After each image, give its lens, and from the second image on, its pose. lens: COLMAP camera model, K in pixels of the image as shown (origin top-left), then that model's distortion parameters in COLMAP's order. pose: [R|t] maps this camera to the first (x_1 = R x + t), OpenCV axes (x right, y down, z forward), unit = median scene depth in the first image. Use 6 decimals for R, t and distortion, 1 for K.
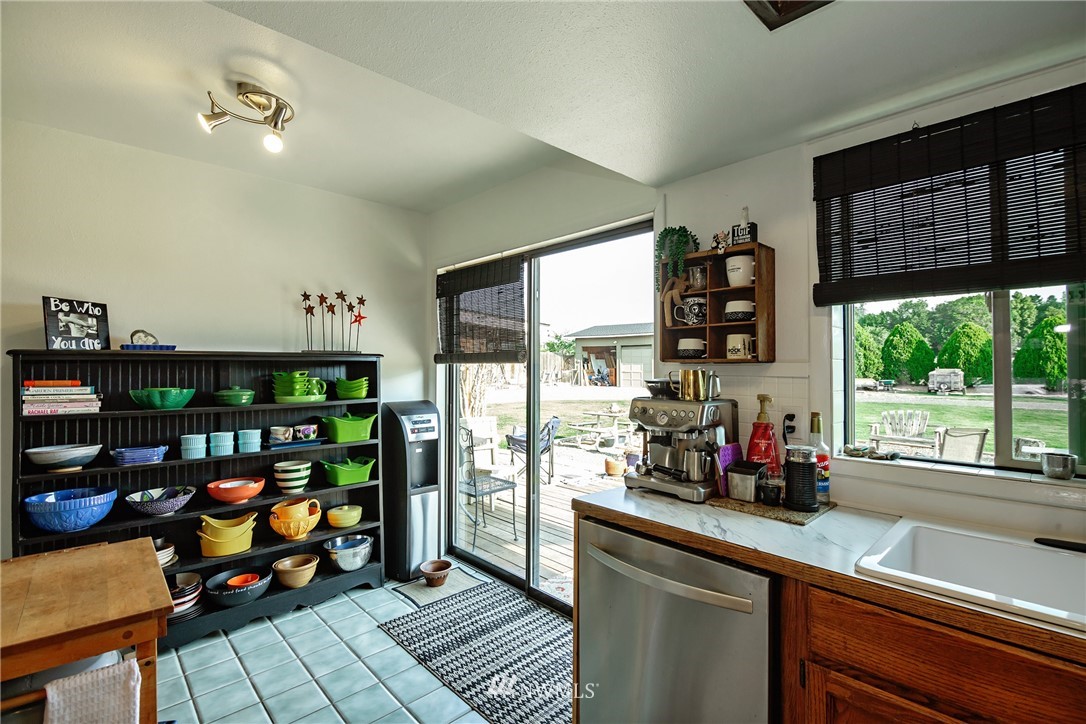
lens RADIAL K [[501.2, 0, 541.8], [0, 501.2, 362.3], [0, 0, 1]] dist [-0.008062, -0.003685]
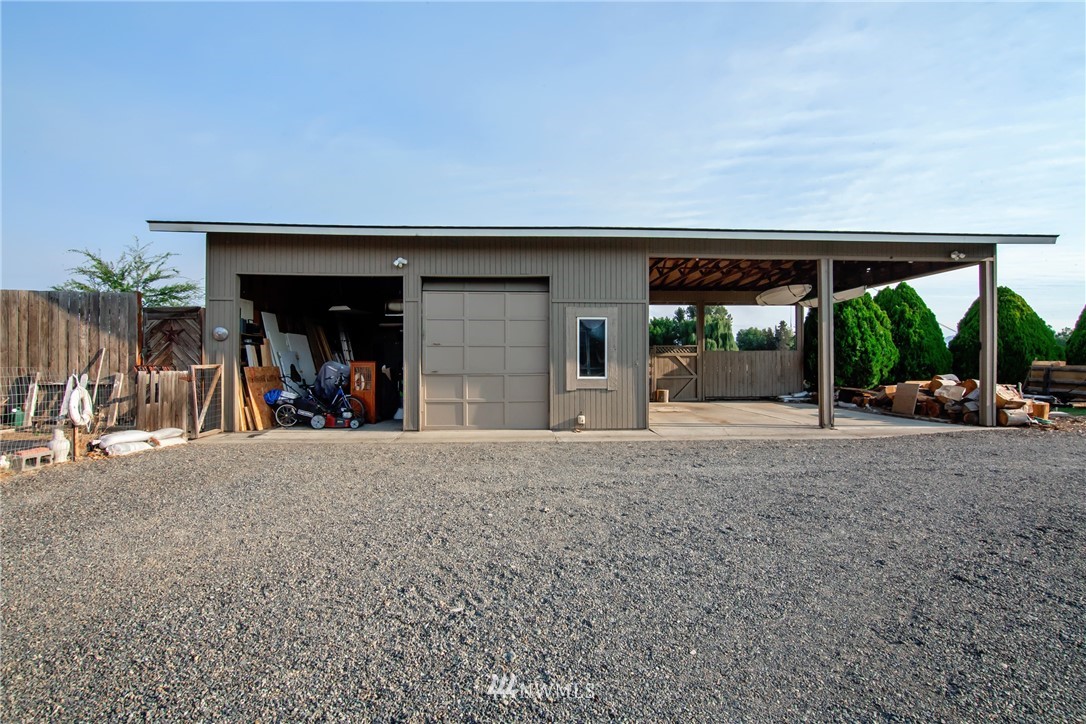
lens RADIAL K [[501.2, 0, 544.8], [0, 501.2, 361.6], [0, 0, 1]] dist [-0.008062, -0.003685]
pose [[0.730961, -0.000543, 0.682419, 0.022276], [-0.005309, 0.999965, 0.006483, 0.009290], [-0.682399, -0.008362, 0.730932, 0.715322]]
